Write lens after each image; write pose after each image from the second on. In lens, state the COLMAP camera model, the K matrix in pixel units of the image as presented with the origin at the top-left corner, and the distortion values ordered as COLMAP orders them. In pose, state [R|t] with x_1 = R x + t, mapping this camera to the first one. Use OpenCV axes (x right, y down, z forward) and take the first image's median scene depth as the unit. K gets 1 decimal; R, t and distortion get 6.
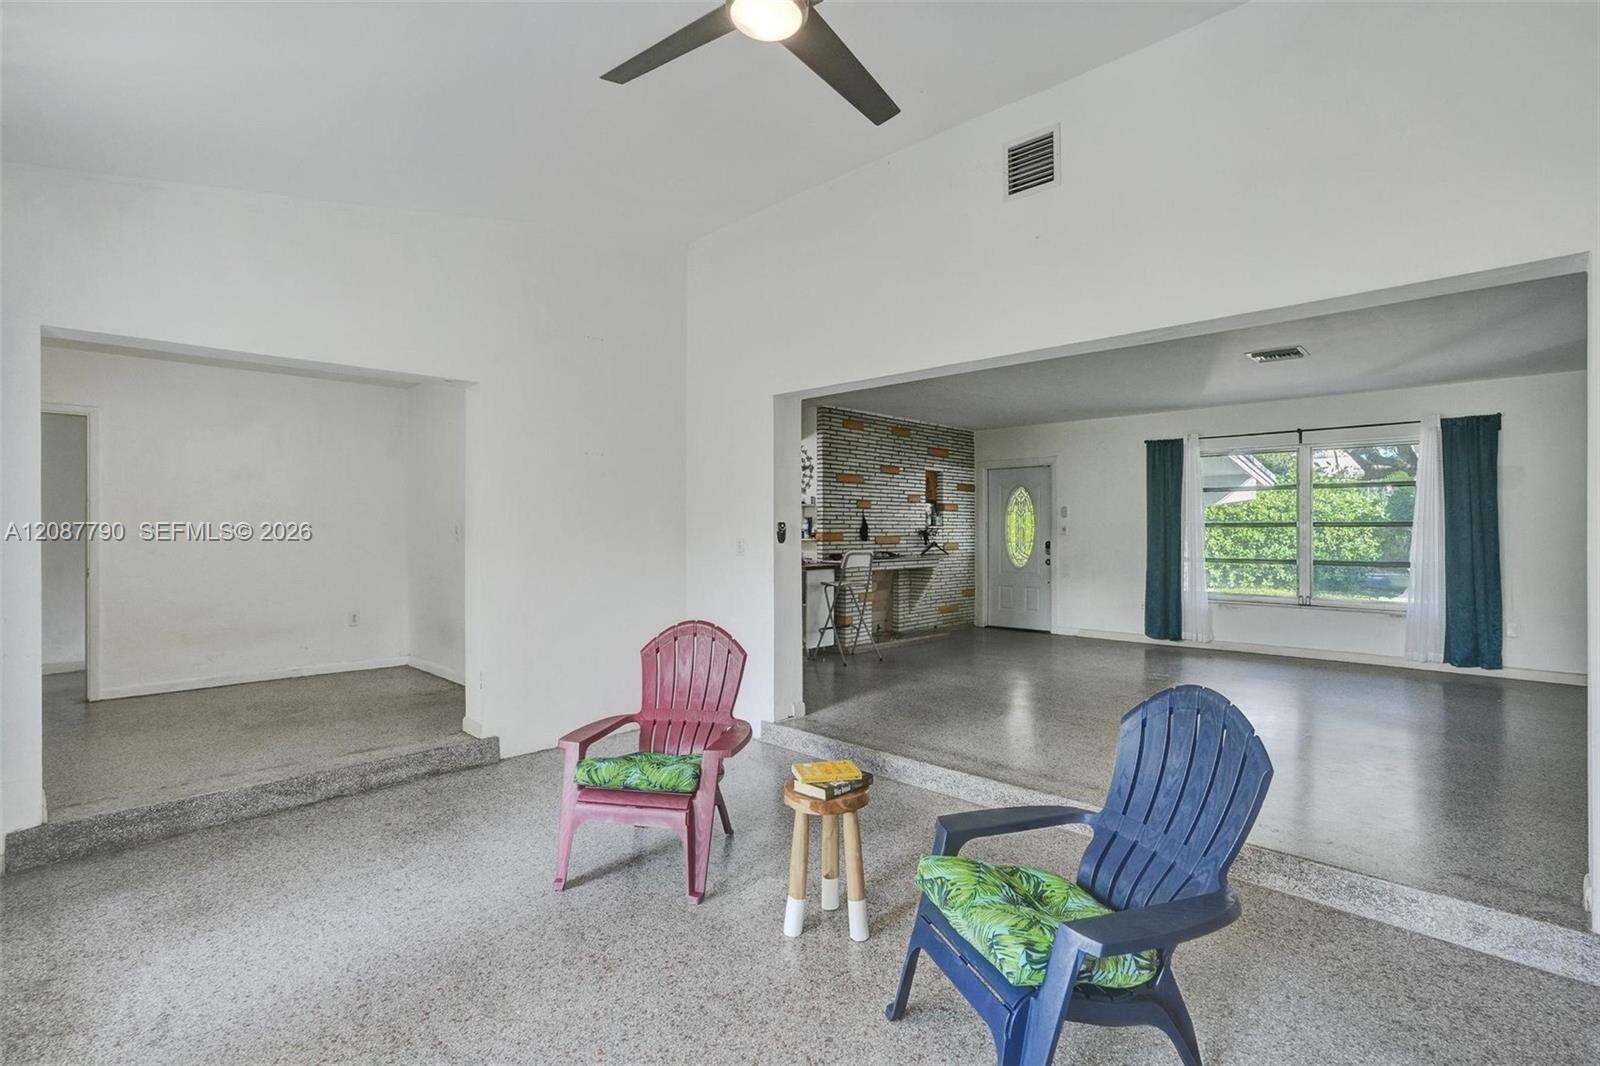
lens RADIAL K [[746.5, 0, 797.2], [0, 746.5, 525.9], [0, 0, 1]] dist [-0.028832, 0.004087]
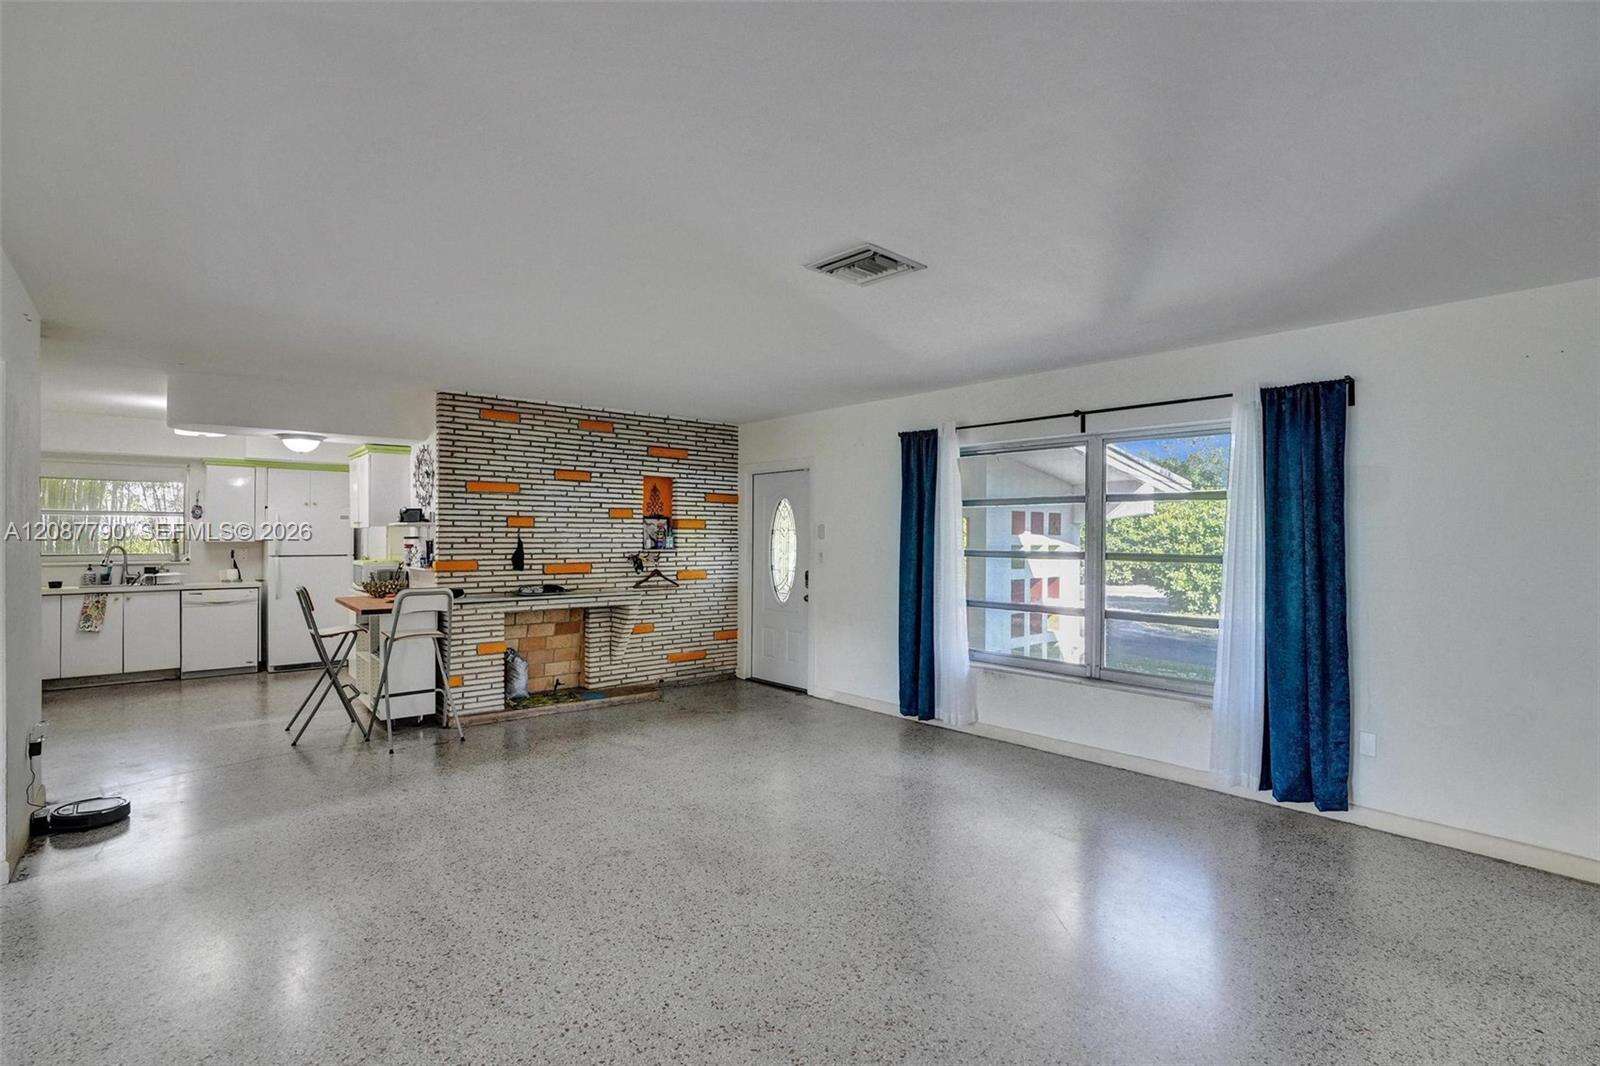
lens RADIAL K [[746.5, 0, 799.9], [0, 746.5, 533.7], [0, 0, 1]] dist [-0.028832, 0.004087]
pose [[0.995801, 0.004250, -0.091442, 0.415144], [-0.003796, 0.999980, 0.005148, -0.020916], [0.091462, -0.004780, 0.995797, 0.265260]]
